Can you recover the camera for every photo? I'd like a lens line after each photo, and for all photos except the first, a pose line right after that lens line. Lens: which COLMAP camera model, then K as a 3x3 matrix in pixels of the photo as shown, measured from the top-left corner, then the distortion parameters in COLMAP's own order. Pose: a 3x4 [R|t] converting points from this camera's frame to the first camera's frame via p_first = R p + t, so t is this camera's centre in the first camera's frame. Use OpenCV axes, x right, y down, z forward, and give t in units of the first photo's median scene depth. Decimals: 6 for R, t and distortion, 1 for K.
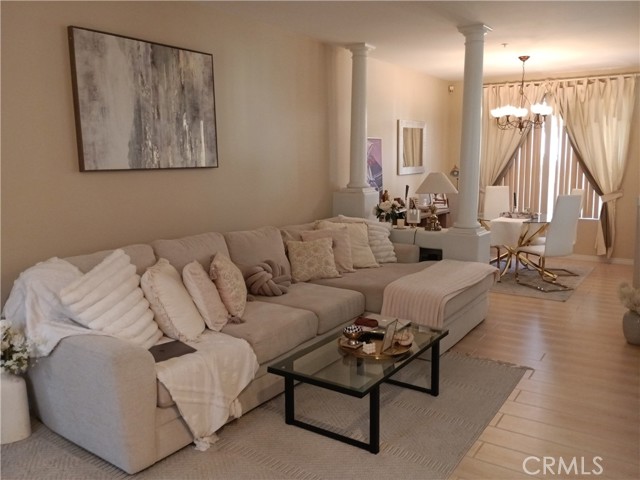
lens RADIAL K [[525.1, 0, 320.7], [0, 525.1, 236.5], [0, 0, 1]] dist [0.089575, -0.145177]
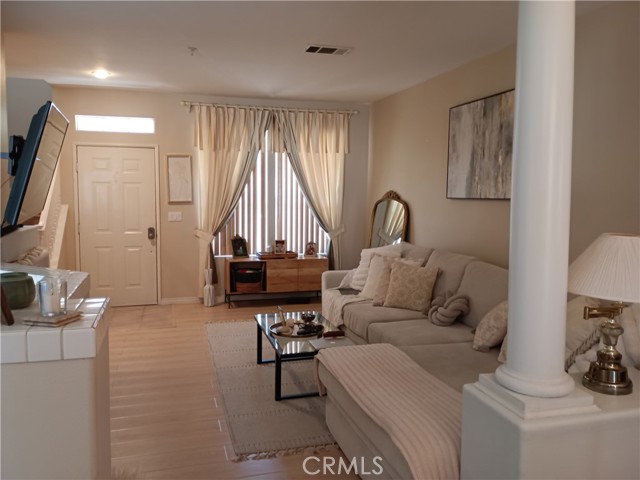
lens RADIAL K [[525.1, 0, 316.1], [0, 525.1, 236.6], [0, 0, 1]] dist [0.089575, -0.145177]
pose [[-0.646739, 0.070701, -0.759427, 0.454211], [-0.112638, 0.975923, 0.186780, -0.118829], [0.754348, 0.206338, -0.623204, 0.777280]]
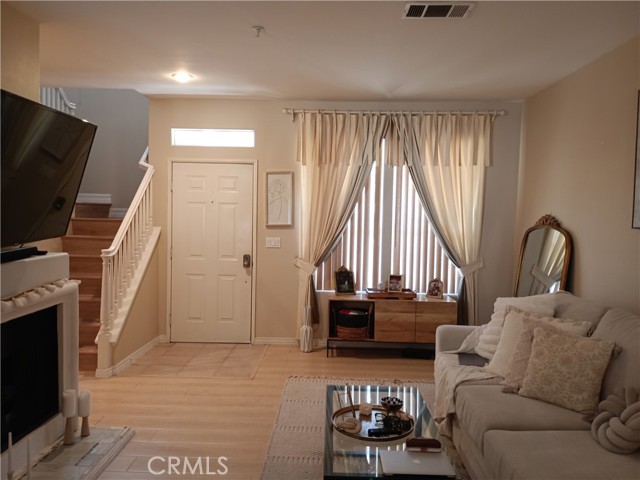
lens RADIAL K [[525.1, 0, 317.0], [0, 525.1, 238.7], [0, 0, 1]] dist [0.089575, -0.145177]
pose [[-0.844120, 0.022573, -0.535678, 0.278768], [-0.088296, 0.979619, 0.180417, -0.106946], [0.528833, 0.199592, -0.824923, 0.695434]]
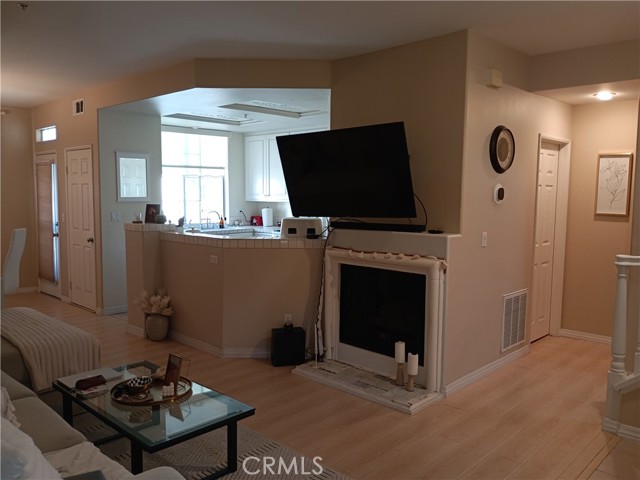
lens RADIAL K [[525.1, 0, 308.6], [0, 525.1, 237.4], [0, 0, 1]] dist [0.089575, -0.145177]
pose [[0.185146, -0.072160, 0.980058, -0.319919], [0.131440, 0.990158, 0.048073, -0.030408], [-0.973881, 0.119919, 0.192808, 0.223327]]
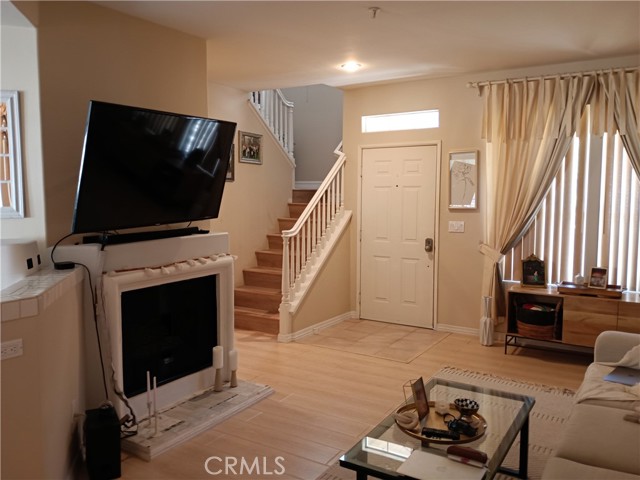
lens RADIAL K [[525.1, 0, 318.0], [0, 525.1, 238.6], [0, 0, 1]] dist [0.089575, -0.145177]
pose [[-0.999252, 0.012984, -0.036427, 0.137289], [0.004098, 0.972200, 0.234114, -0.113721], [0.038454, 0.233790, -0.971526, 0.739160]]
